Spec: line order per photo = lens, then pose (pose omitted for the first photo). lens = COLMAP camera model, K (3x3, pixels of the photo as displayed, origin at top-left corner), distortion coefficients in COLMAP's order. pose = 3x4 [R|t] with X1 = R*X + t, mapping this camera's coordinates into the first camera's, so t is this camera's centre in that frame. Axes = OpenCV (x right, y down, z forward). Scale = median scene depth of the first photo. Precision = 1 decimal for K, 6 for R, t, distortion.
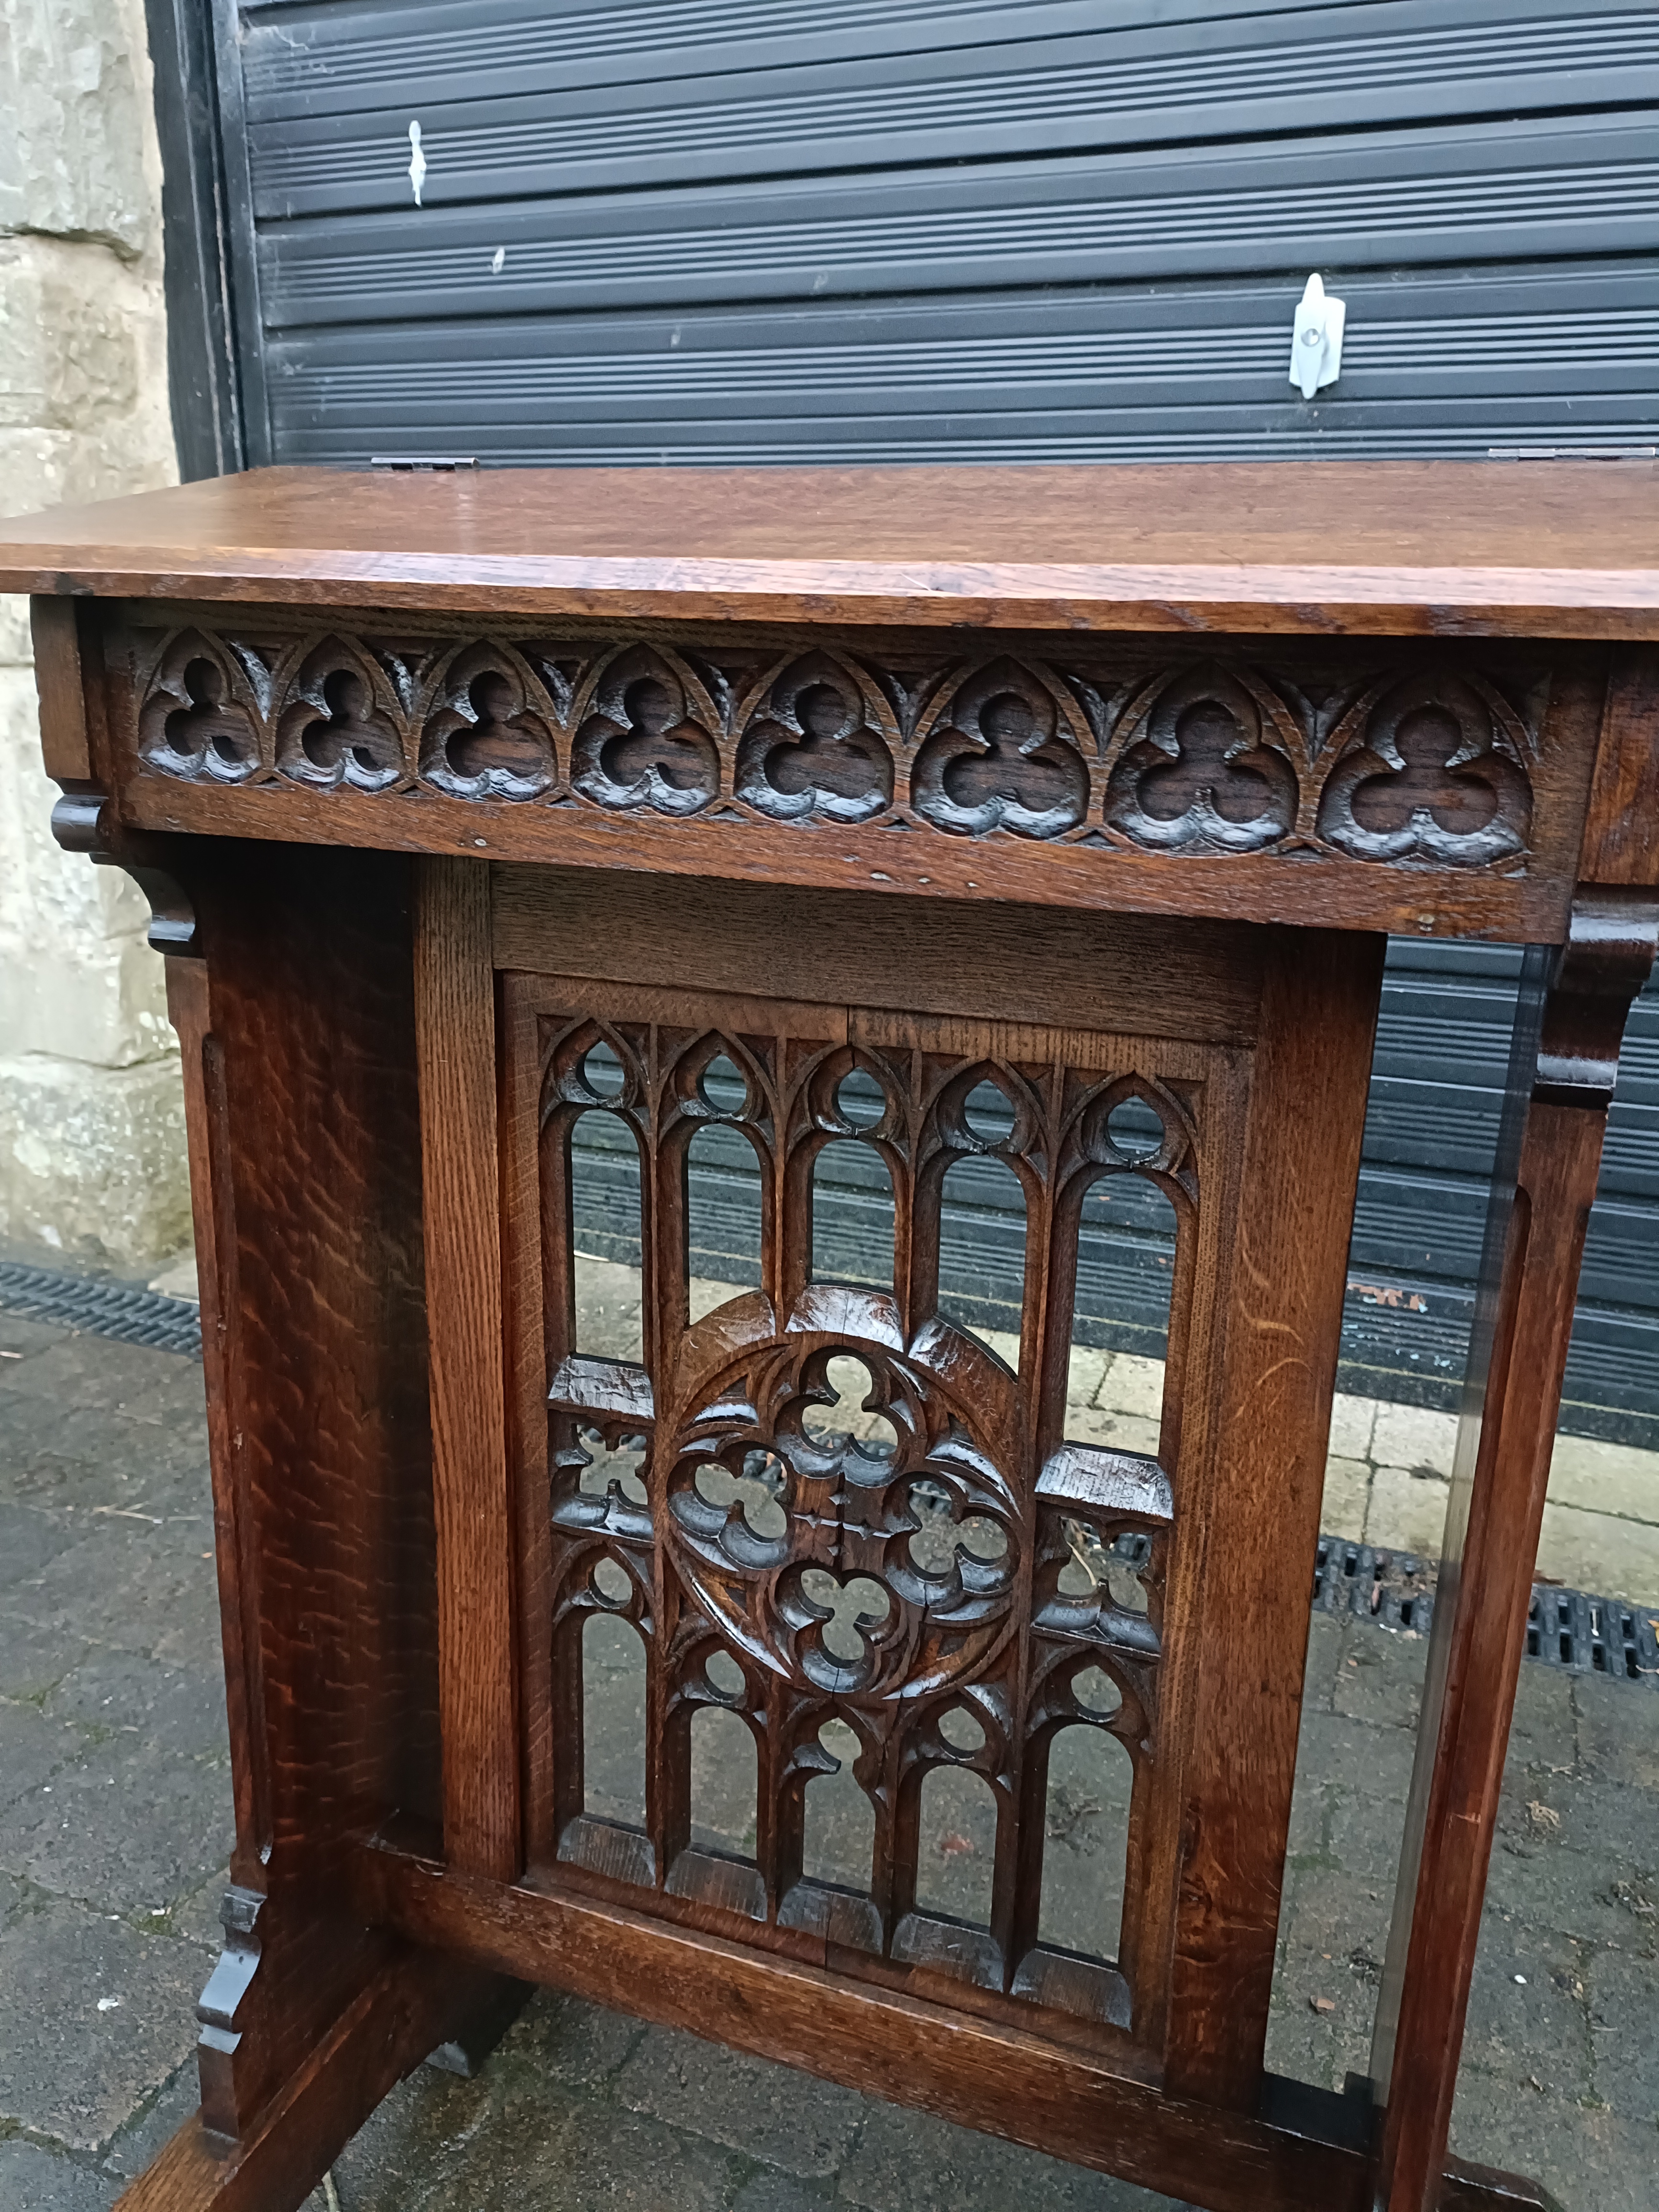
lens RADIAL K [[1634.5, 0, 813.3], [0, 1634.5, 1103.0], [0, 0, 1]] dist [0.054163, -0.059521]
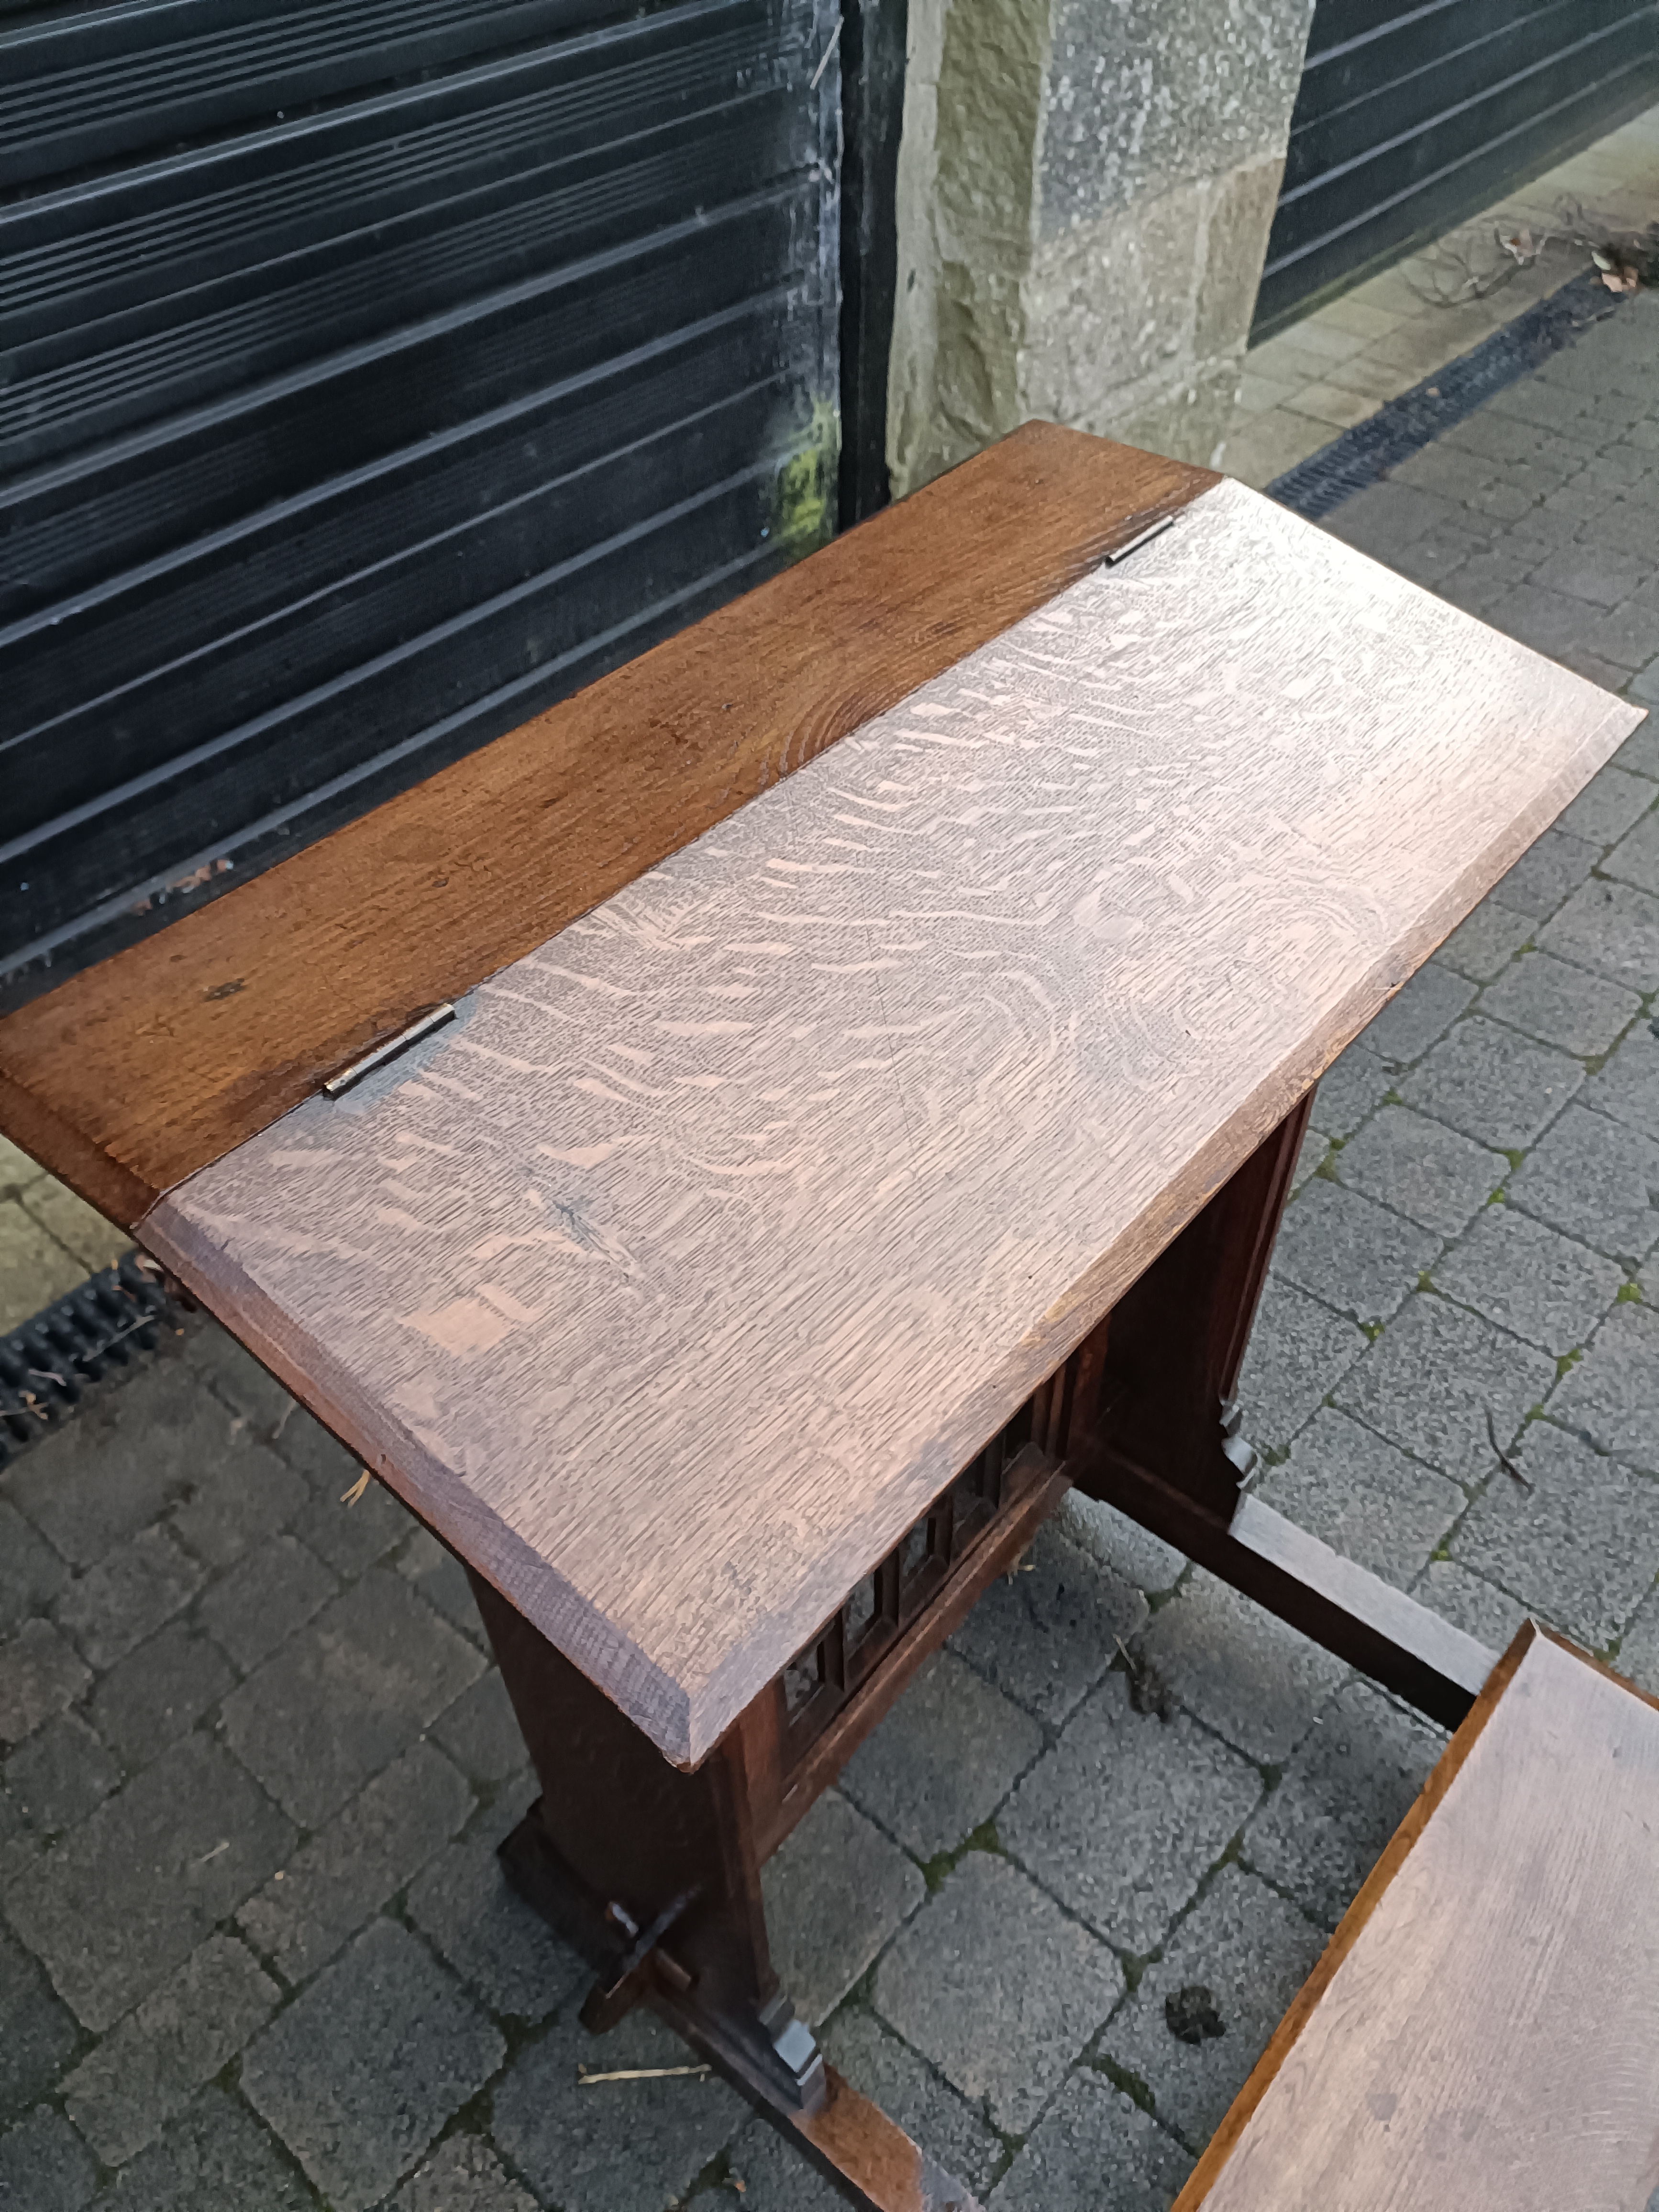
lens RADIAL K [[1655.8, 0, 791.1], [0, 1655.8, 1098.3], [0, 0, 1]] dist [0.003365, -0.000295]
pose [[0.336675, -0.689983, 0.640760, -0.668828], [0.284951, 0.723236, 0.629073, -0.764760], [-0.897470, -0.029208, 0.440107, 0.480326]]
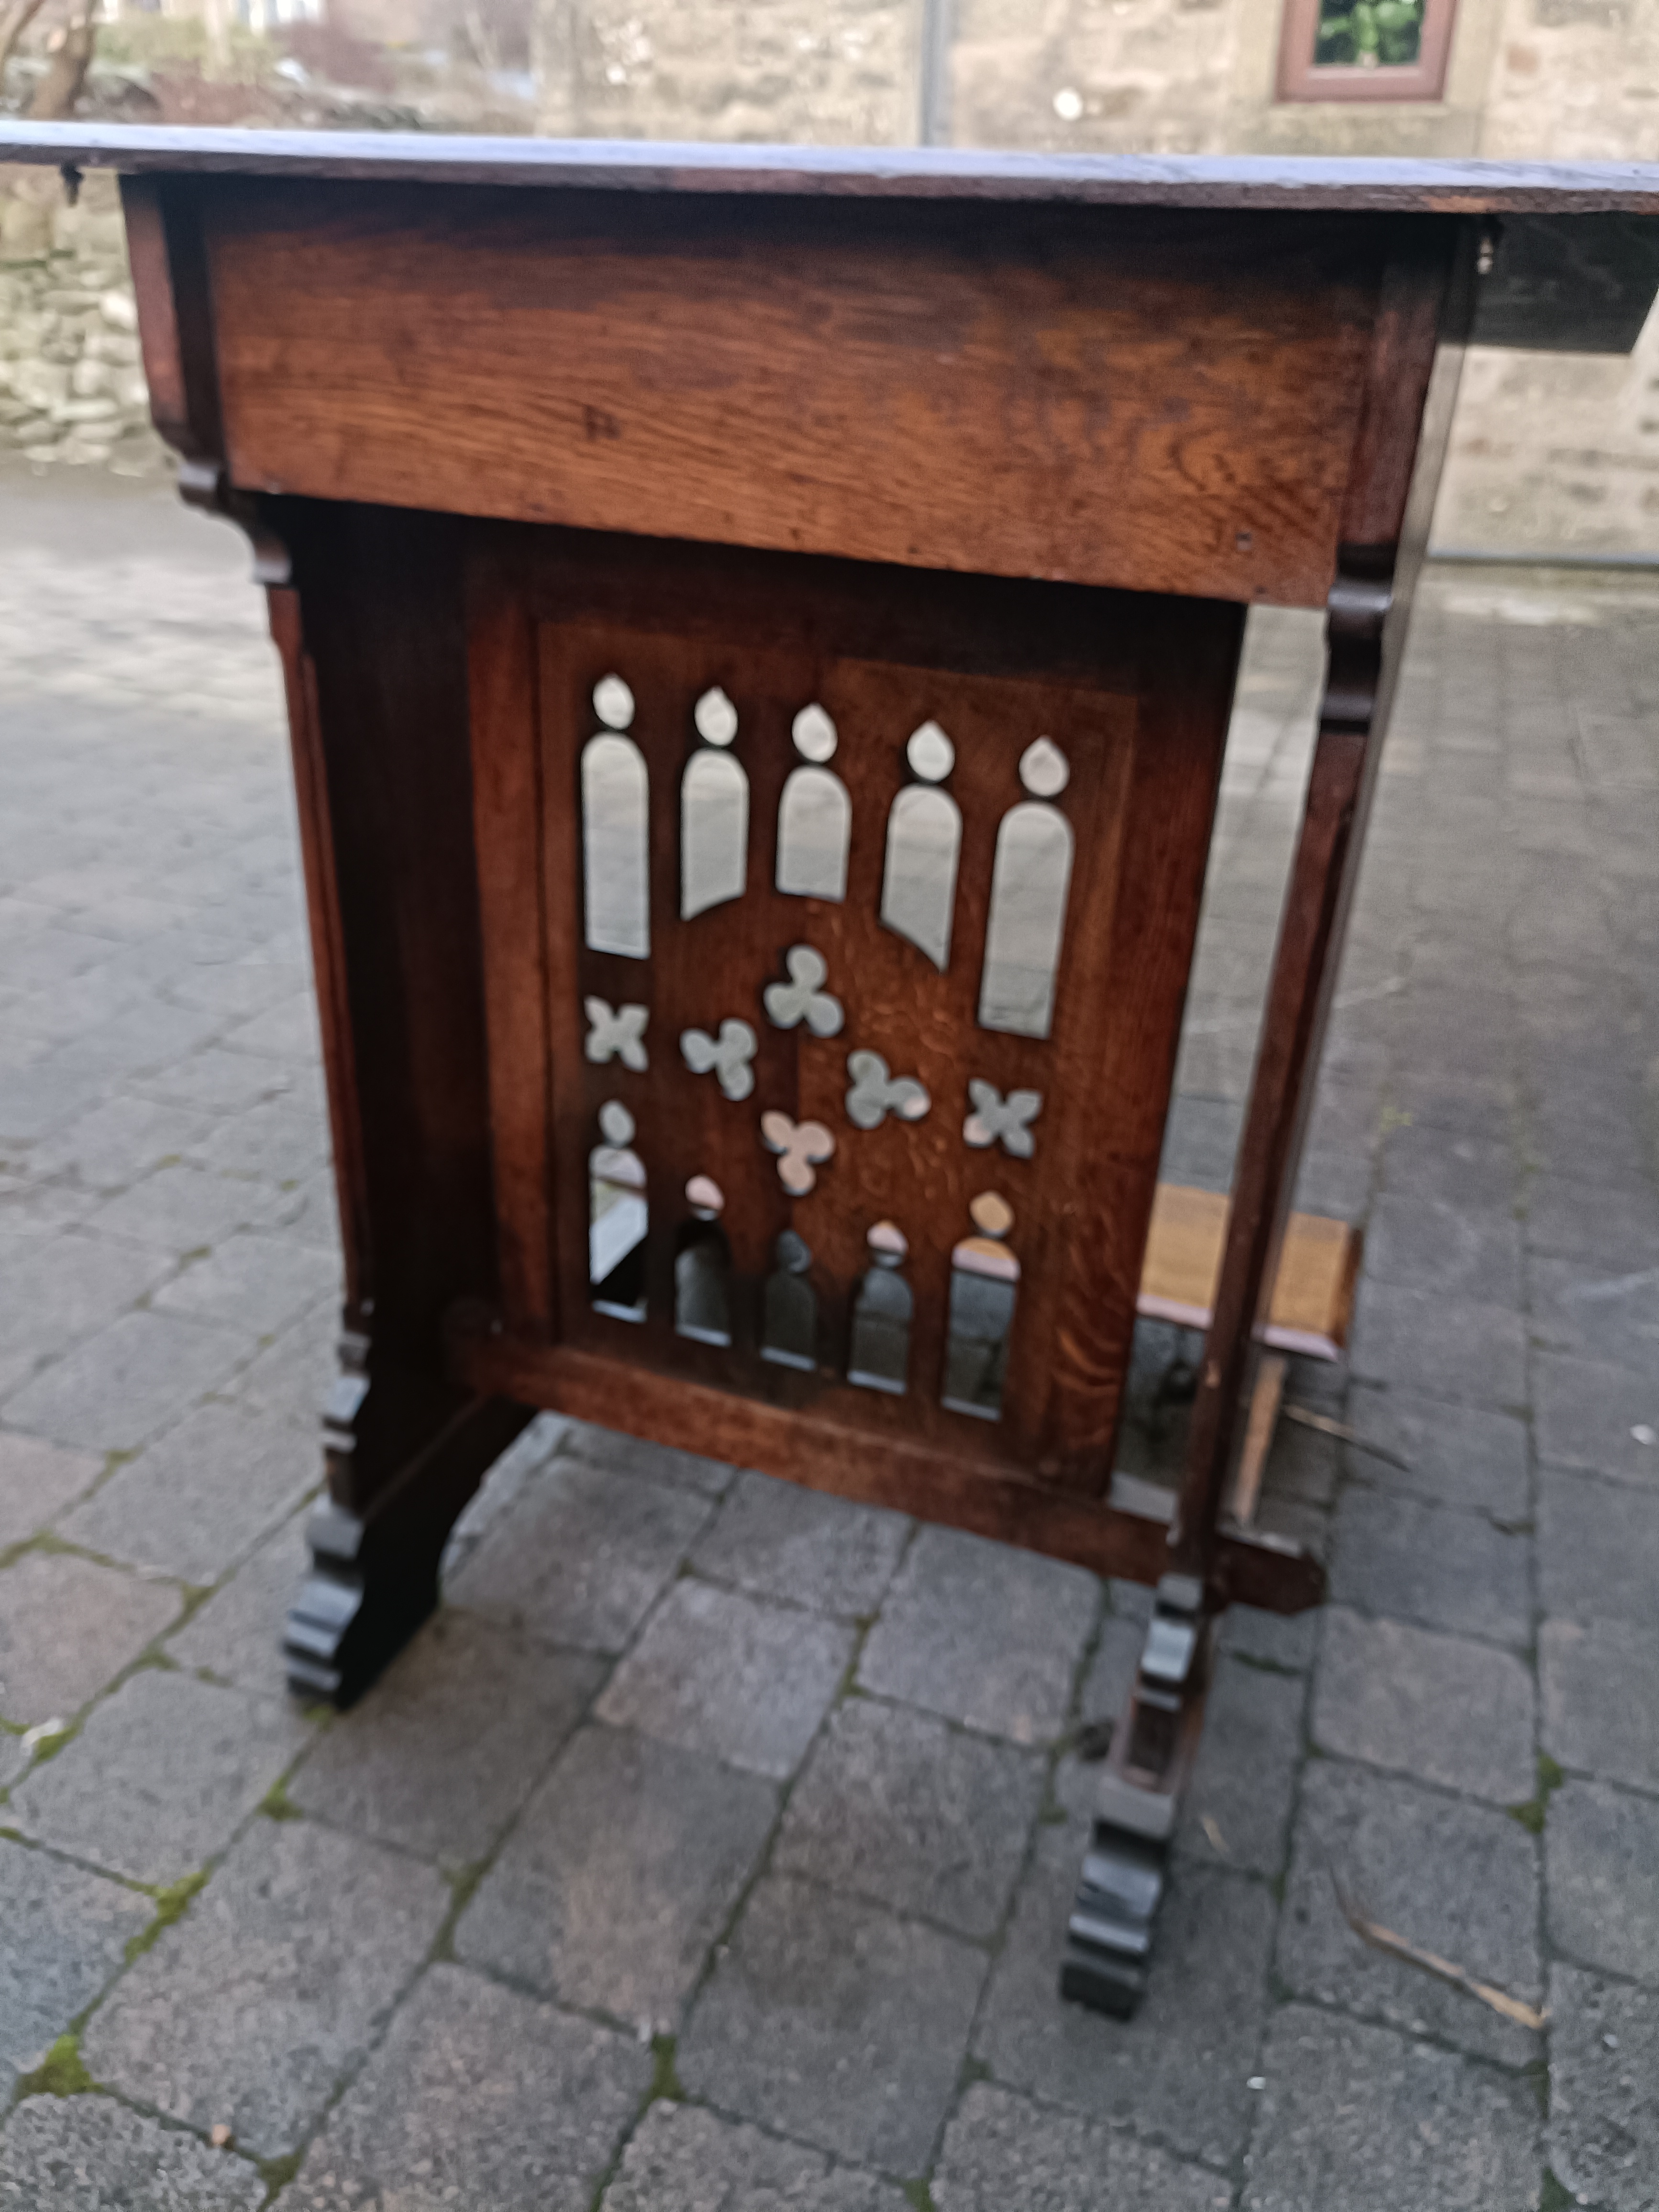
lens RADIAL K [[1624.4, 0, 763.5], [0, 1624.4, 1107.4], [0, 0, 1]] dist [-0.033496, 0.000230]
pose [[0.009138, 0.435440, -0.900172, 0.842551], [-0.289003, 0.862942, 0.414497, -0.029945], [0.957284, 0.256365, 0.133729, 0.083413]]
